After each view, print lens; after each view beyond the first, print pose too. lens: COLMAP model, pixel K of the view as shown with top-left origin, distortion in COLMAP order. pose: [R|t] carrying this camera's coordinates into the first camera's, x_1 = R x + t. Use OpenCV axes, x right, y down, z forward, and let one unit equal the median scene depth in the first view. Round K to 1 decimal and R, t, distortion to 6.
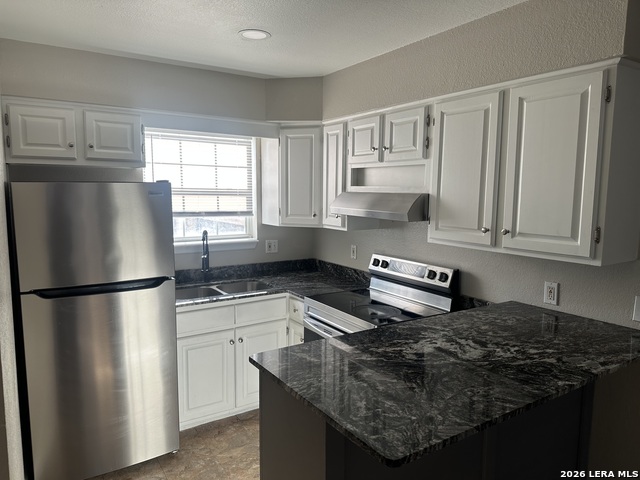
lens RADIAL K [[439.8, 0, 326.7], [0, 439.8, 241.7], [0, 0, 1]] dist [-0.006009, -0.002384]
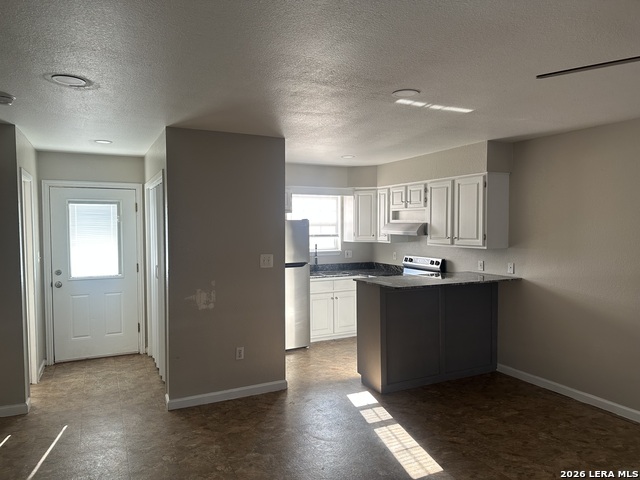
lens RADIAL K [[439.8, 0, 314.8], [0, 439.8, 246.5], [0, 0, 1]] dist [-0.006009, -0.002384]
pose [[0.989897, -0.009103, -0.141495, -0.009339], [-0.000291, 0.997804, -0.066235, 0.123713], [0.141787, 0.065607, 0.987721, -0.994226]]
